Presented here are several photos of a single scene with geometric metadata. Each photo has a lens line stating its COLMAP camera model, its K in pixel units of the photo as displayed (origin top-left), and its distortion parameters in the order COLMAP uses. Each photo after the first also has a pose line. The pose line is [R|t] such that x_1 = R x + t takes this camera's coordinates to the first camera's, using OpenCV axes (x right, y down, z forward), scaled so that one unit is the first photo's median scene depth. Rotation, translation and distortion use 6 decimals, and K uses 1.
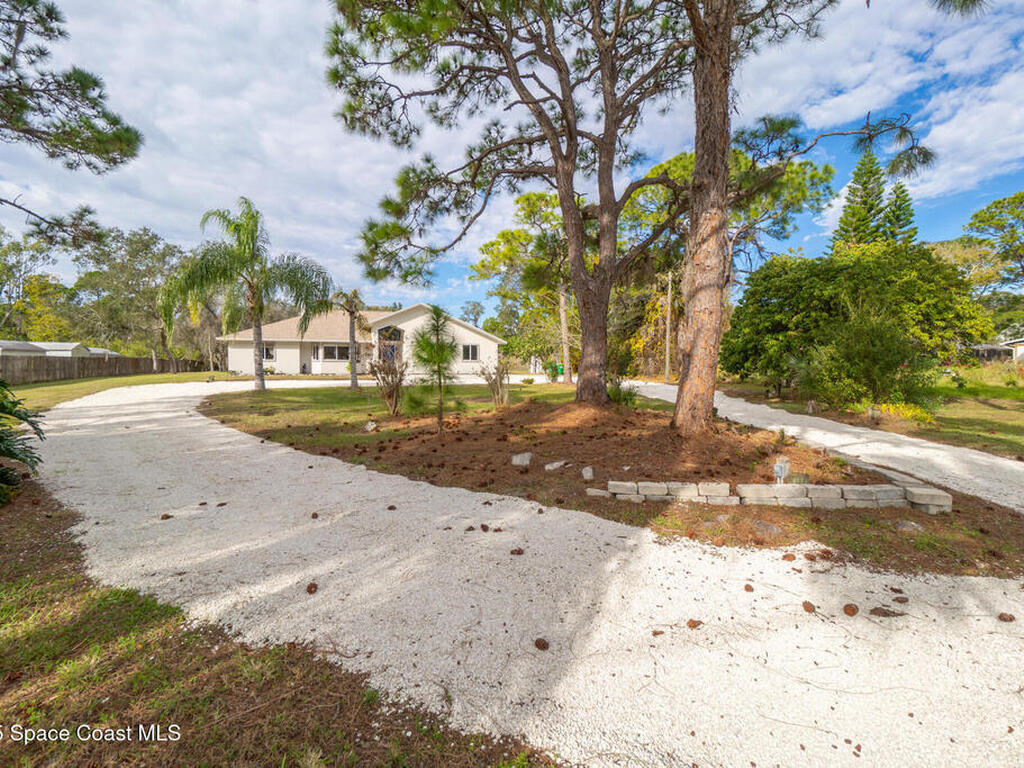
lens RADIAL K [[476.3, 0, 512.8], [0, 476.3, 377.8], [0, 0, 1]] dist [-0.002251, 0.000823]
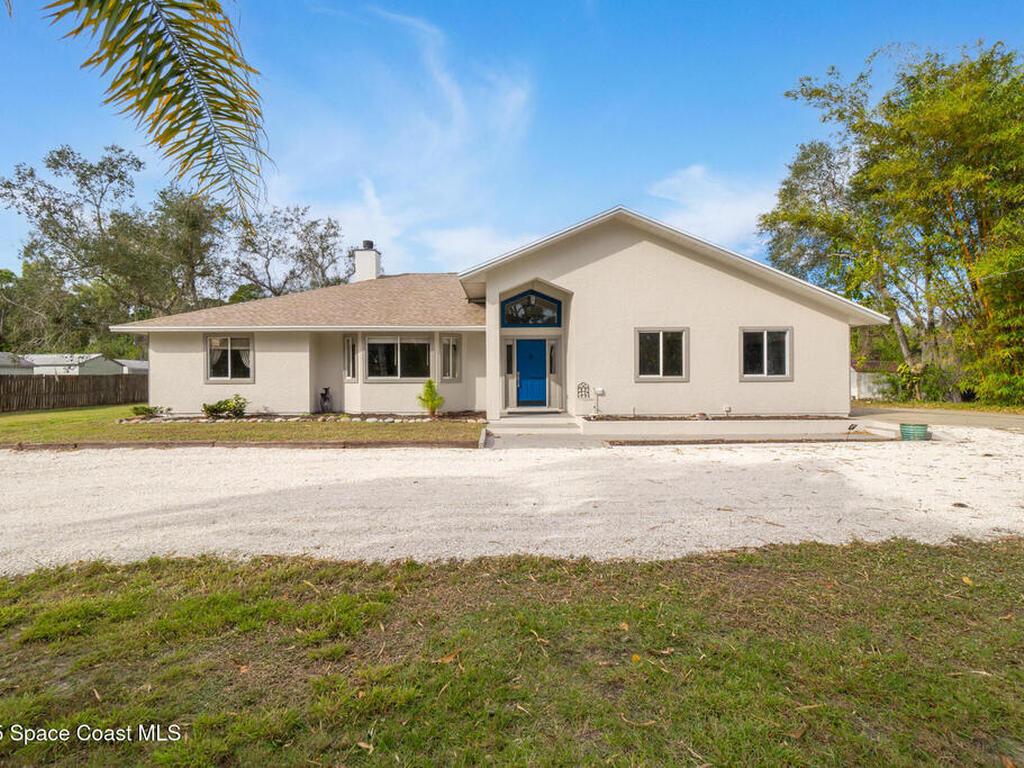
lens RADIAL K [[489.5, 0, 506.9], [0, 489.5, 382.5], [0, 0, 1]] dist [-0.004400, -0.000330]
pose [[0.943668, -0.002468, -0.330883, -0.155424], [-0.004330, 0.999794, -0.019808, -0.026338], [0.330864, 0.020125, 0.943464, 0.651062]]
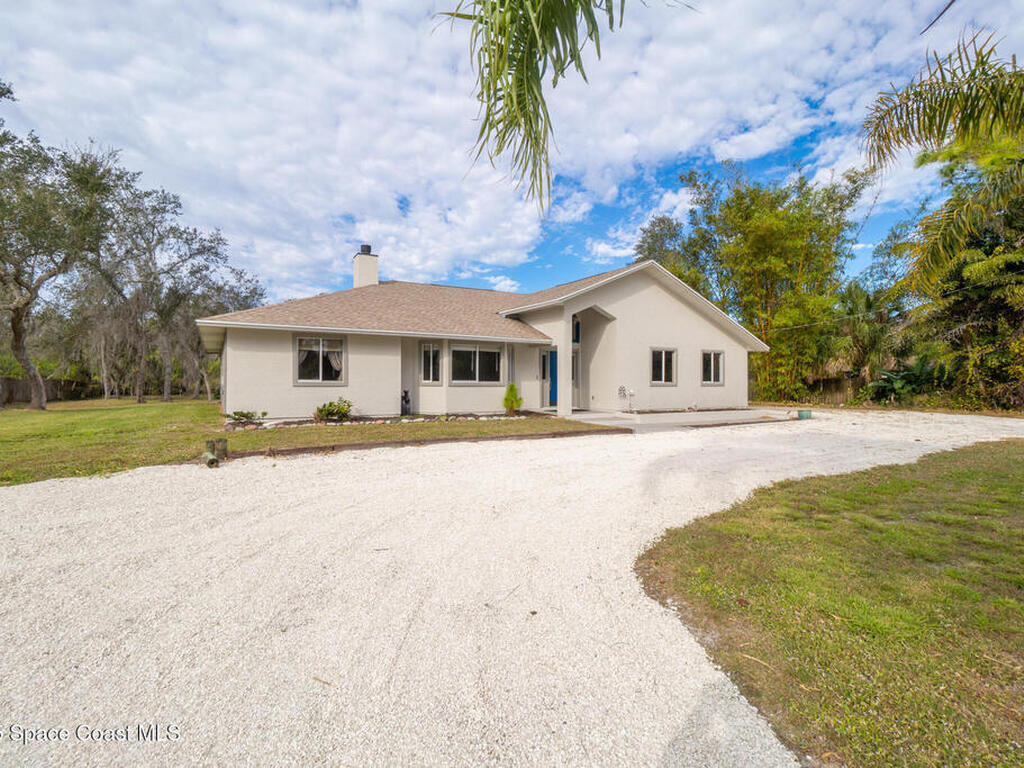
lens RADIAL K [[489.5, 0, 506.9], [0, 489.5, 382.5], [0, 0, 1]] dist [-0.004400, -0.000330]
pose [[0.986185, 0.002076, 0.165634, -0.413794], [0.003250, 0.999487, -0.031876, -0.022537], [-0.165615, 0.031974, 0.985672, 0.552535]]
